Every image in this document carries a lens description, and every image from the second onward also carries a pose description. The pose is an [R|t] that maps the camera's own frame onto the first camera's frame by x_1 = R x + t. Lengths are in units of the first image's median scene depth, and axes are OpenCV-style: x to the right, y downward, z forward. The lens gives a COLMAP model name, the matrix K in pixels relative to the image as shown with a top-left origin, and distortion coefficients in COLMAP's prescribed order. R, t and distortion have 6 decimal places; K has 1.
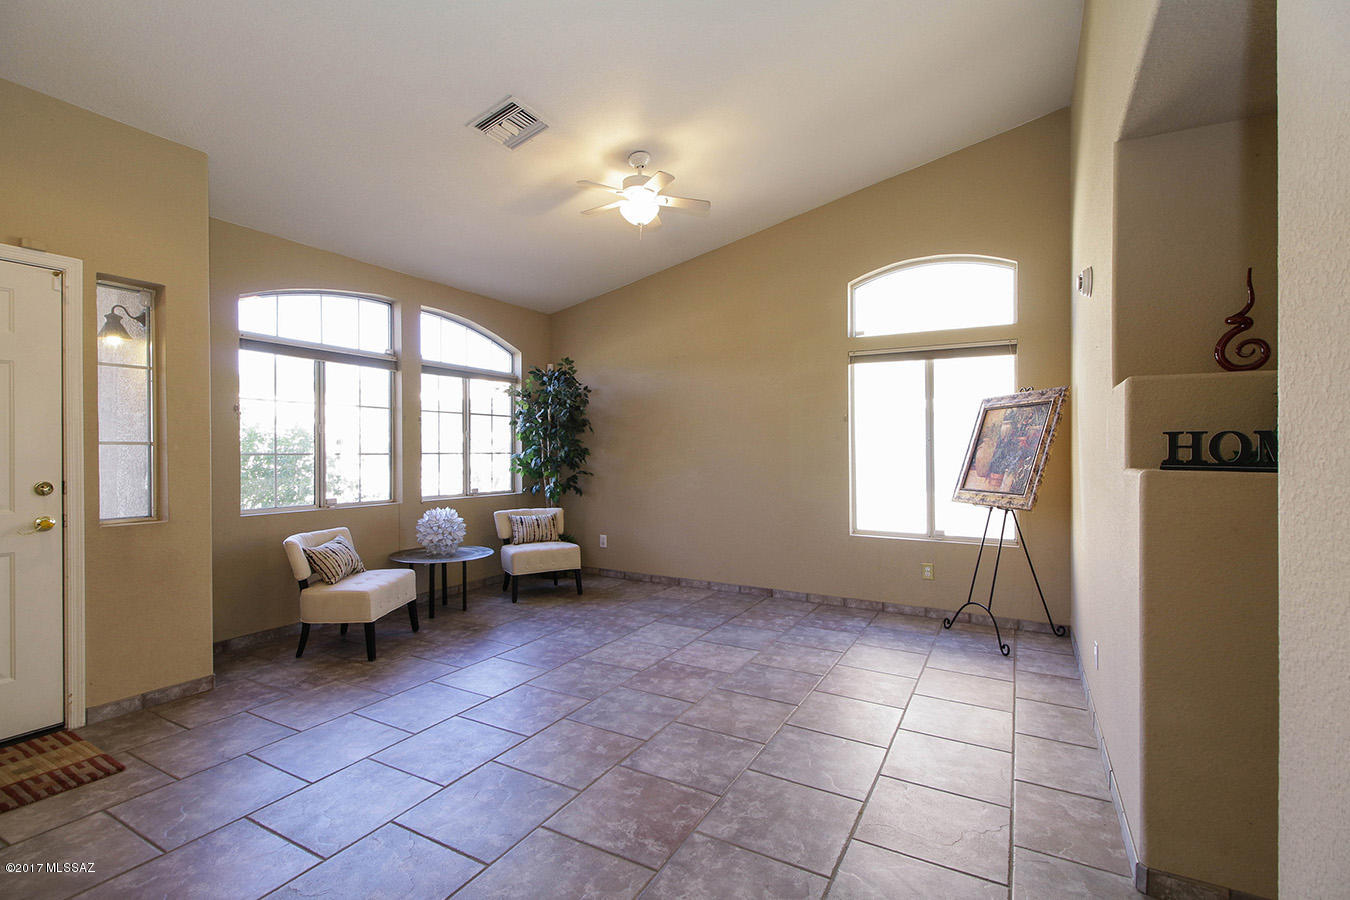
lens RADIAL K [[615.2, 0, 676.8], [0, 615.2, 452.1], [0, 0, 1]] dist [0.017327, -0.003868]
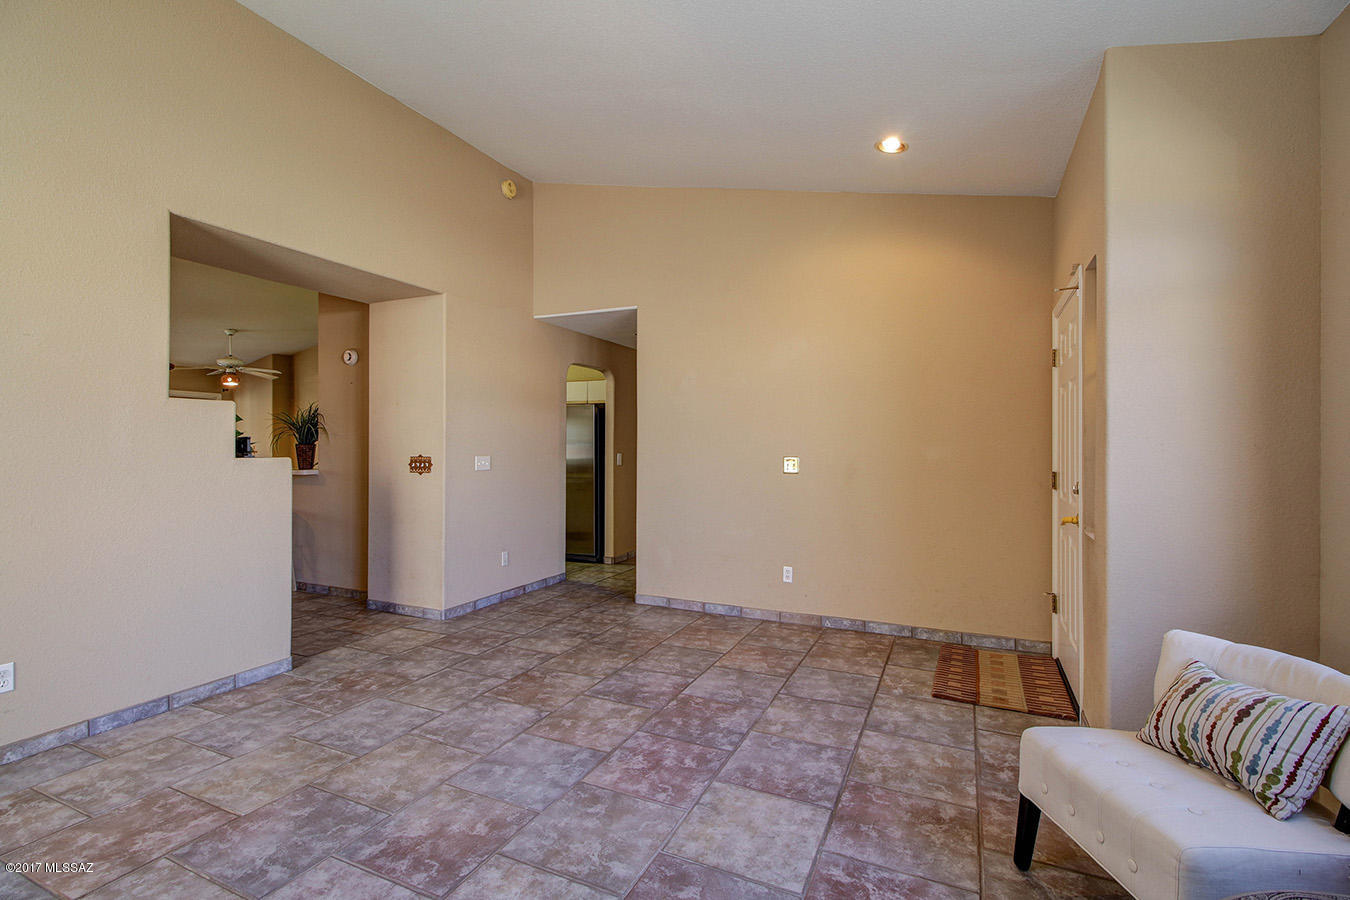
lens RADIAL K [[615.2, 0, 679.8], [0, 615.2, 447.7], [0, 0, 1]] dist [0.017327, -0.003868]
pose [[-0.997694, -0.006512, -0.067561, -0.225799], [-0.006885, 0.999962, 0.005301, -0.015247], [0.067524, 0.005754, -0.997701, 1.940761]]
